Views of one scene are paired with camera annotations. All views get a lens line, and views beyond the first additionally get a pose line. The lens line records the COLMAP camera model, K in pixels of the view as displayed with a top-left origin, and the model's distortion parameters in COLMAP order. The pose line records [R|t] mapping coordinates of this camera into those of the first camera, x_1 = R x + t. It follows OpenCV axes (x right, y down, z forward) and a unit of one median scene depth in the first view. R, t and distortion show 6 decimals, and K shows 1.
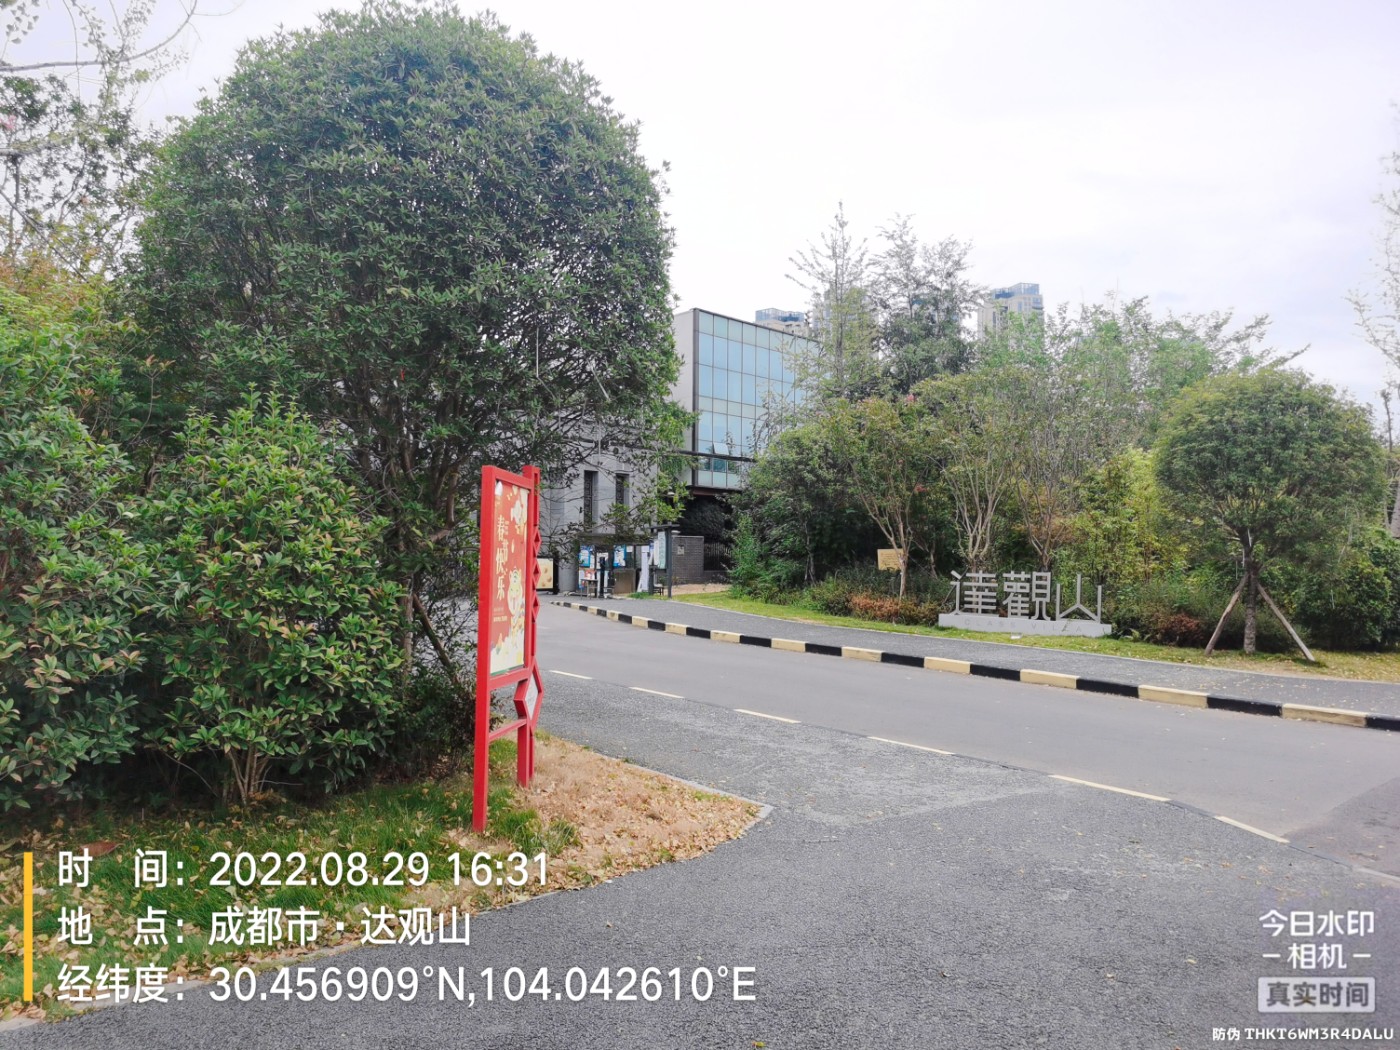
lens RADIAL K [[1063.5, 0, 700.0], [0, 1063.5, 525.0], [0, 0, 1]] dist [0.047543, -0.083984]
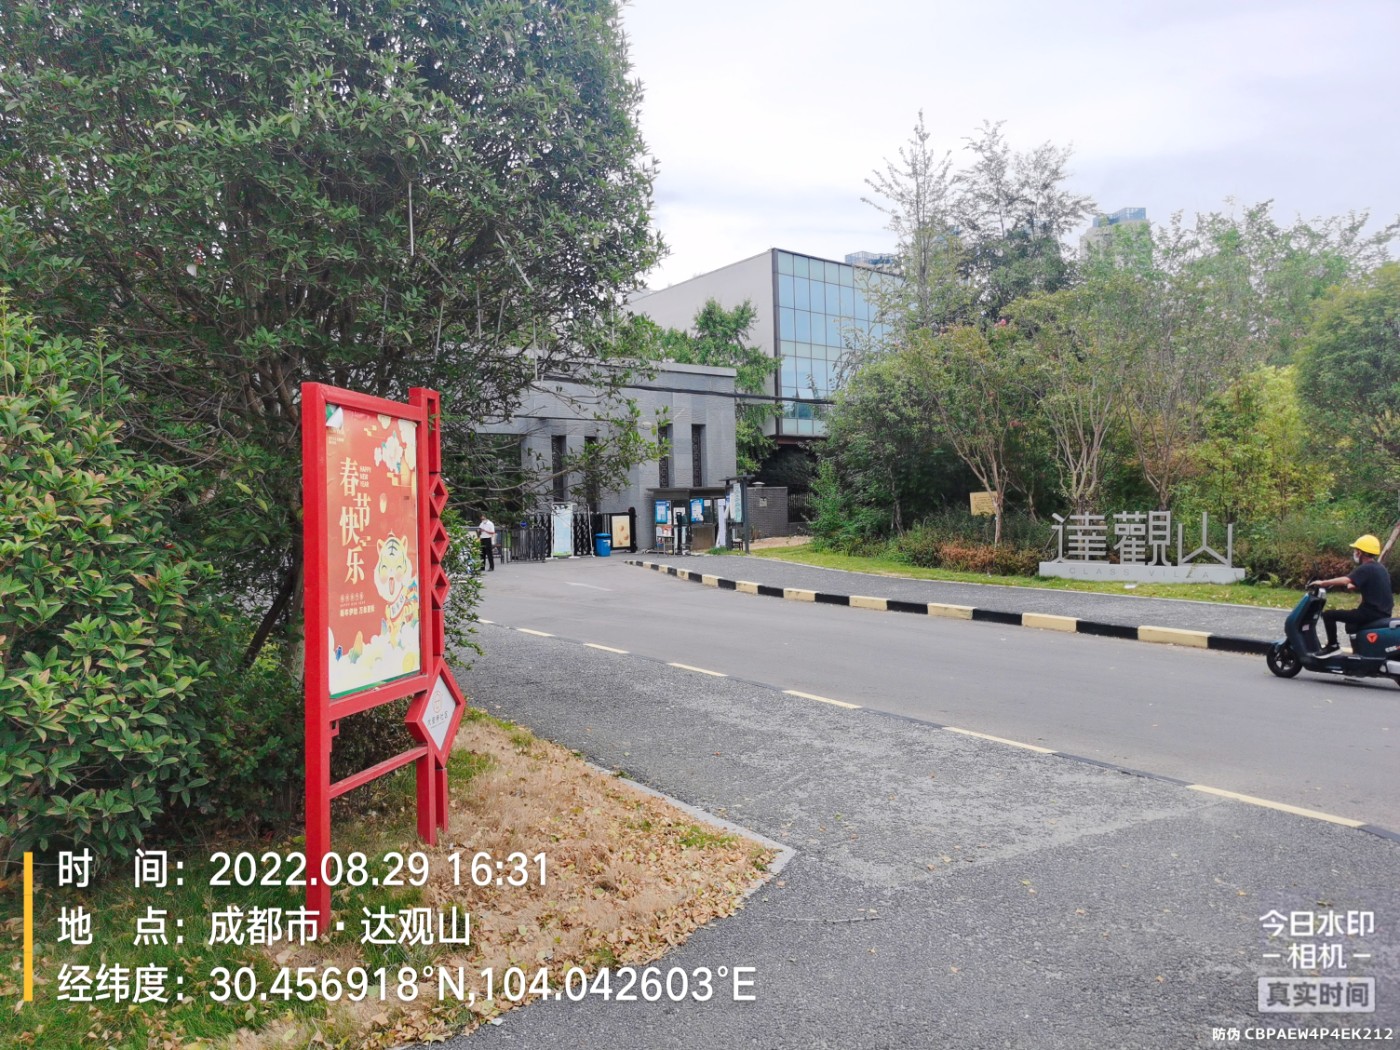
lens RADIAL K [[1064.2, 0, 700.0], [0, 1064.2, 525.0], [0, 0, 1]] dist [0.098727, -0.152410]
pose [[0.995357, -0.035618, -0.089416, 0.024264], [0.039510, 0.998330, 0.042146, 0.003448], [0.087766, -0.045483, 0.995102, 0.088996]]
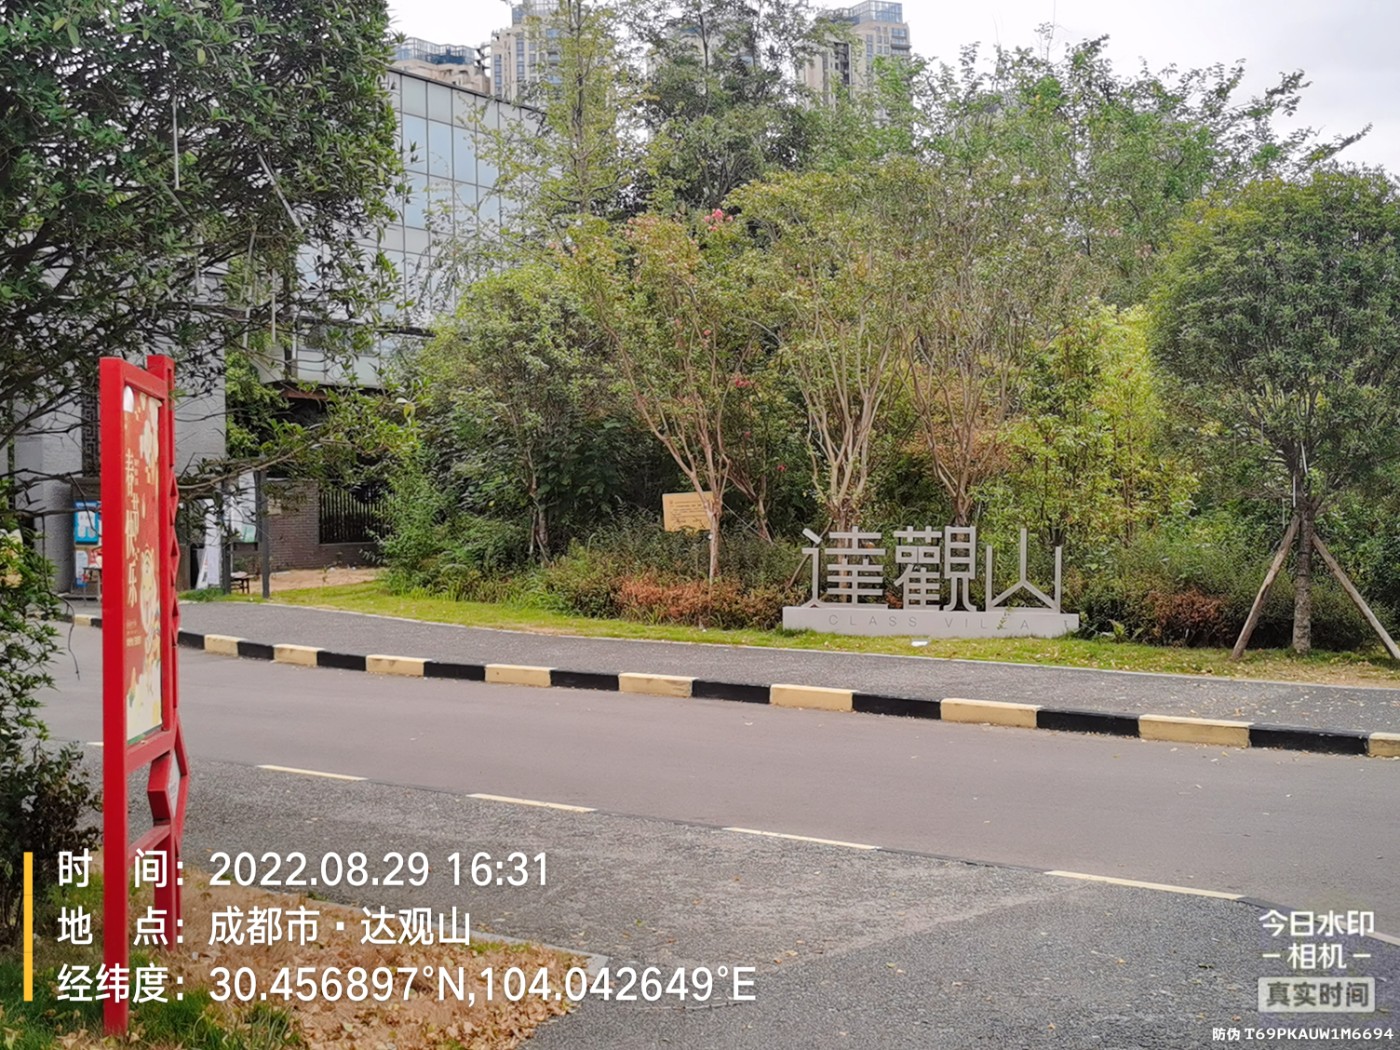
lens RADIAL K [[2001.0, 0, 700.0], [0, 2001.0, 525.0], [0, 0, 1]] dist [0.139435, -1.085897]
pose [[0.979238, -0.029308, 0.200586, -0.028075], [0.021945, 0.999005, 0.038834, -0.000974], [-0.201525, -0.033626, 0.978906, -0.012228]]
